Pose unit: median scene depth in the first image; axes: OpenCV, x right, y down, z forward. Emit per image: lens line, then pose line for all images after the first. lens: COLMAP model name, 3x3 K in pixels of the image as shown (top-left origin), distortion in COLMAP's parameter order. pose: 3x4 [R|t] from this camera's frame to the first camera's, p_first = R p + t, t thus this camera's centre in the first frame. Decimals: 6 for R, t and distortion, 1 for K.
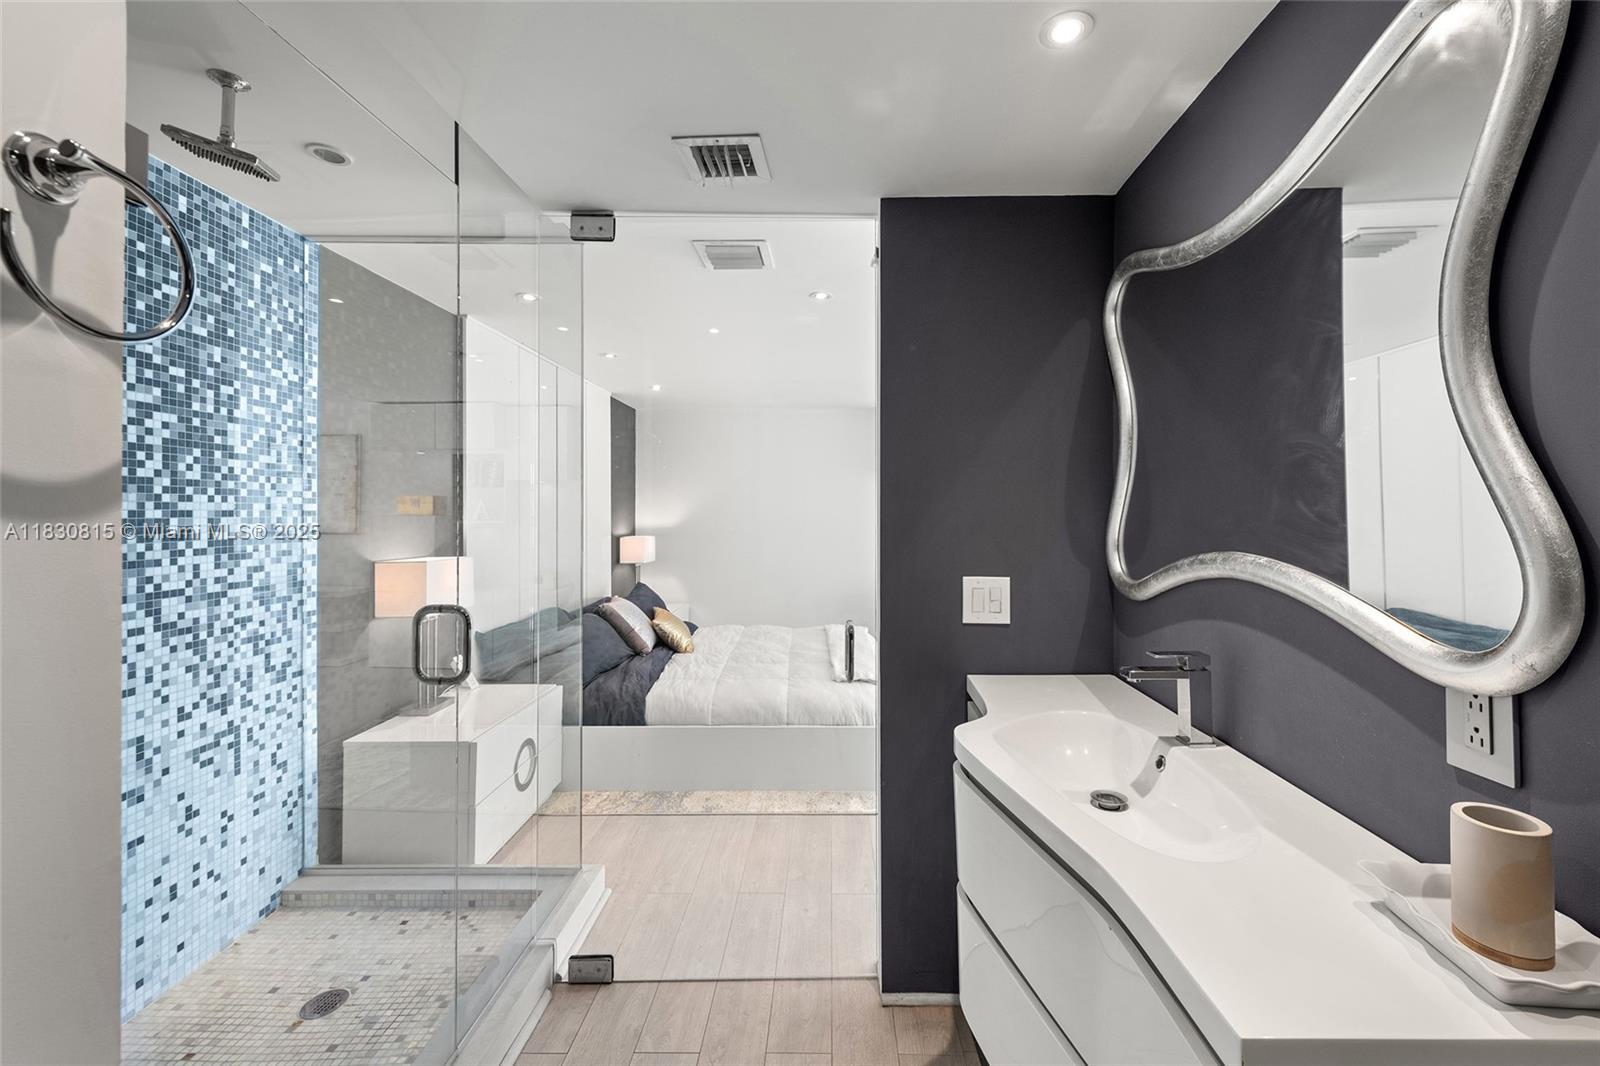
lens RADIAL K [[644.5, 0, 821.1], [0, 644.5, 506.7], [0, 0, 1]] dist [0.023880, -0.009502]
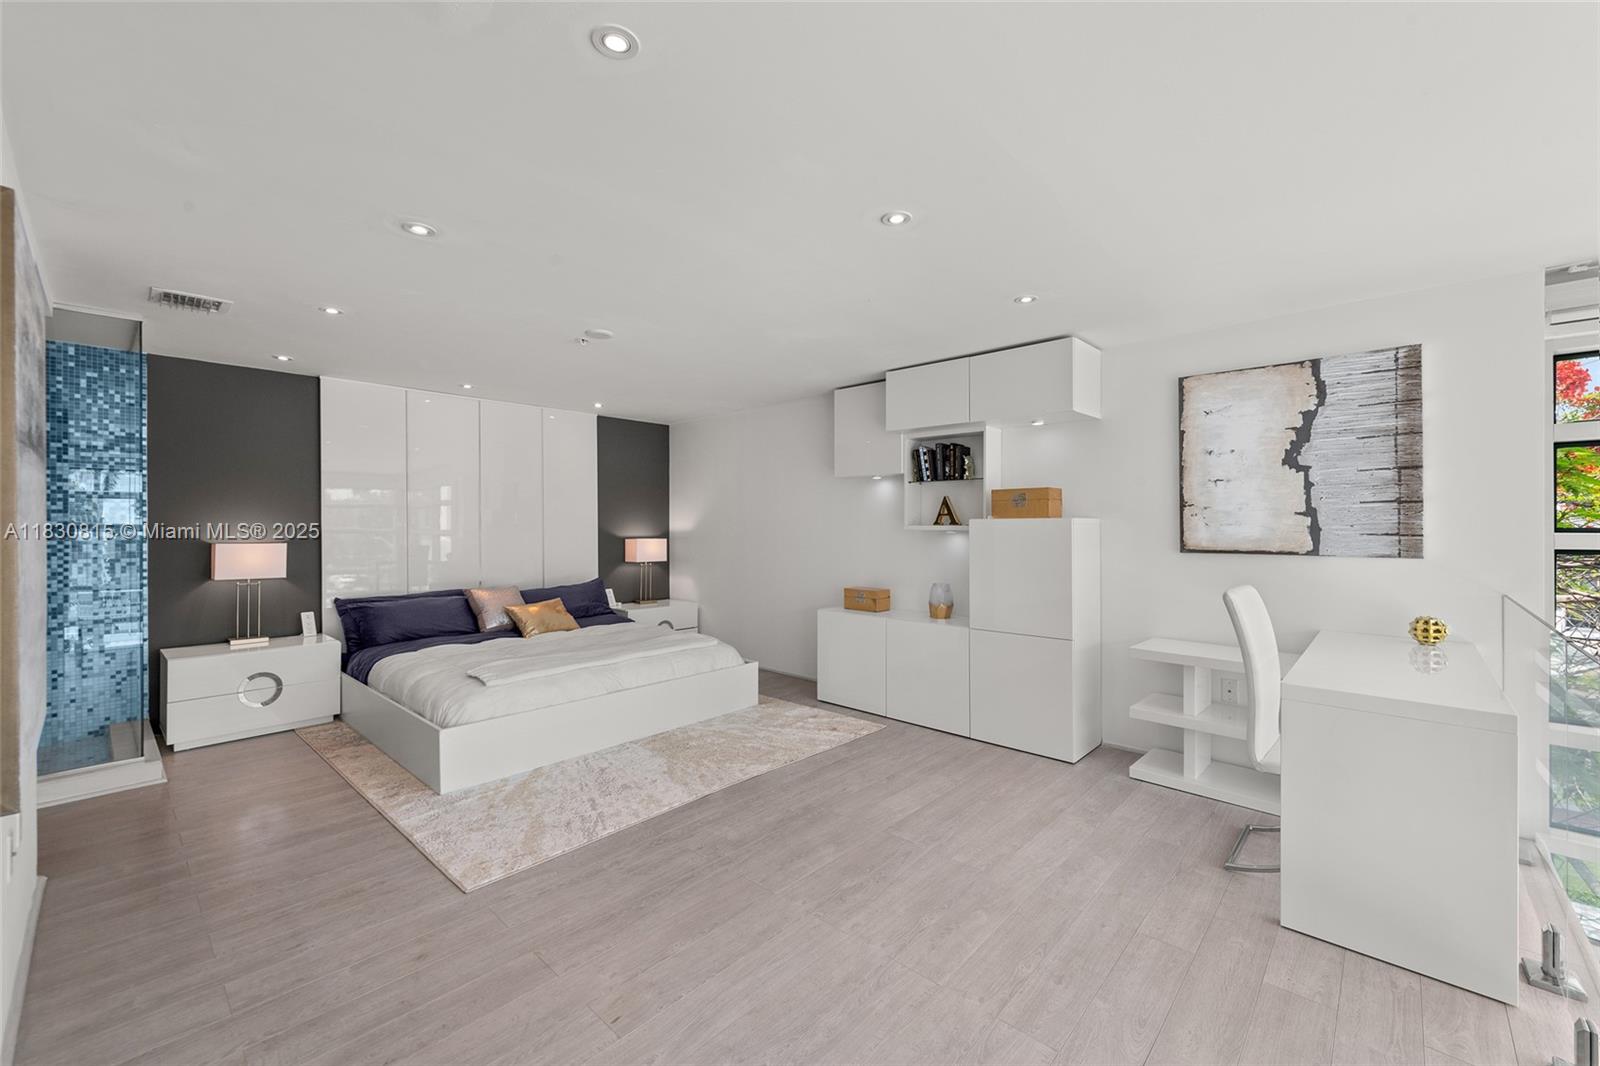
lens RADIAL K [[634.3, 0, 817.7], [0, 634.3, 521.6], [0, 0, 1]] dist [0.002560, -0.000366]
pose [[0.760145, -0.000171, -0.649754, 1.891930], [0.003006, 0.999990, 0.003254, 0.039735], [0.649747, -0.004427, 0.760138, 1.018478]]
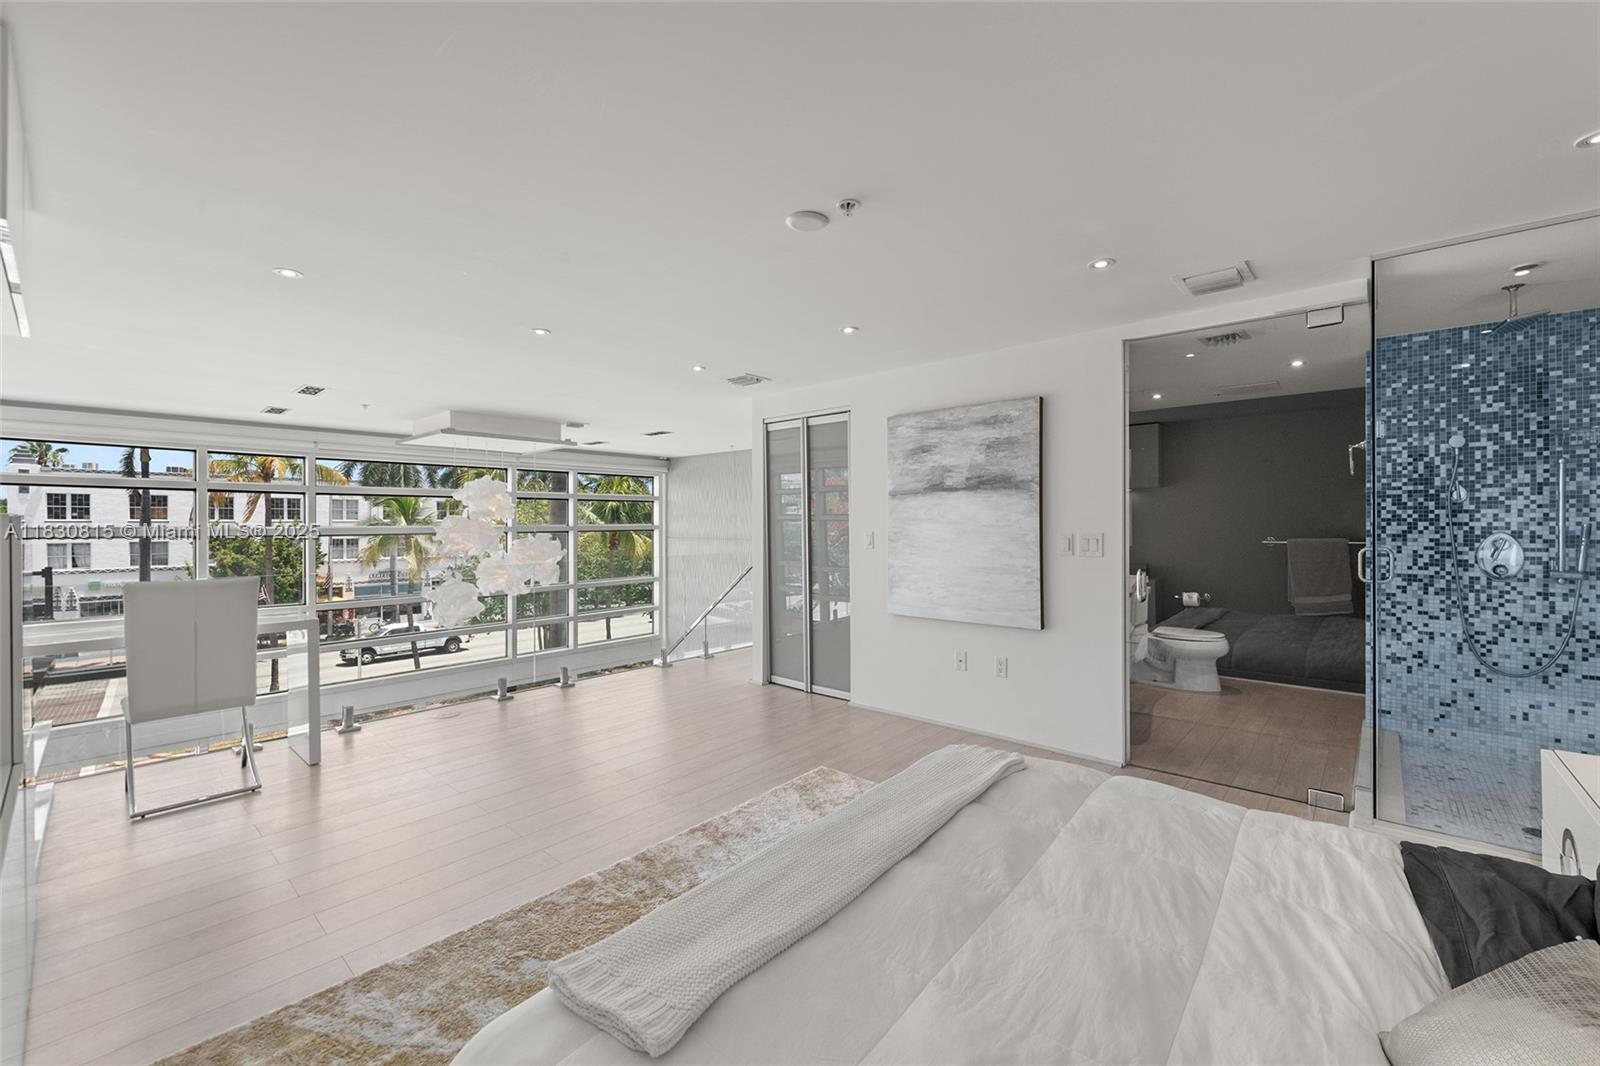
lens RADIAL K [[647.8, 0, 823.1], [0, 647.8, 524.0], [0, 0, 1]] dist [0.008743, -0.005679]
pose [[-0.771702, 0.003937, 0.635972, -0.385846], [0.001020, 0.999987, -0.004953, 0.057467], [-0.635983, -0.003173, -0.771696, 2.777715]]
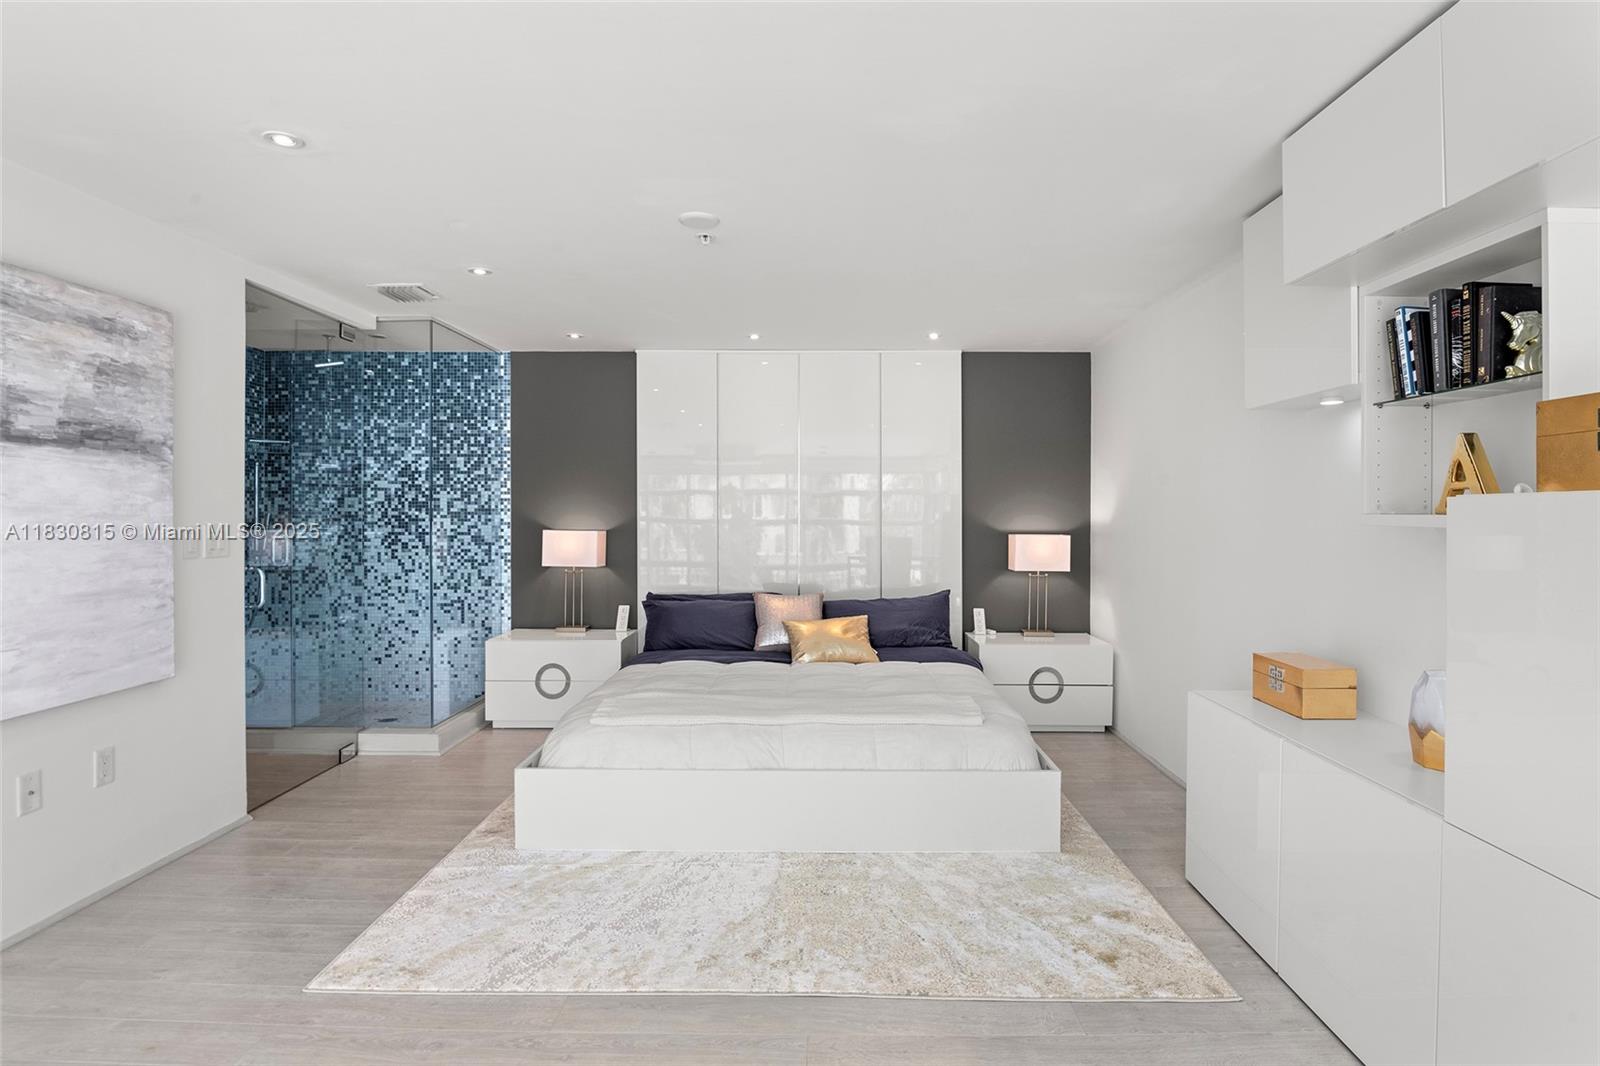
lens RADIAL K [[830.0, 0, 833.7], [0, 830.0, 512.3], [0, 0, 1]] dist [-0.022701, -0.001443]
pose [[0.023997, 0.002181, -0.999710, 1.806678], [0.005082, 0.999984, 0.002303, 0.051921], [0.999699, -0.005135, 0.023986, 2.142026]]
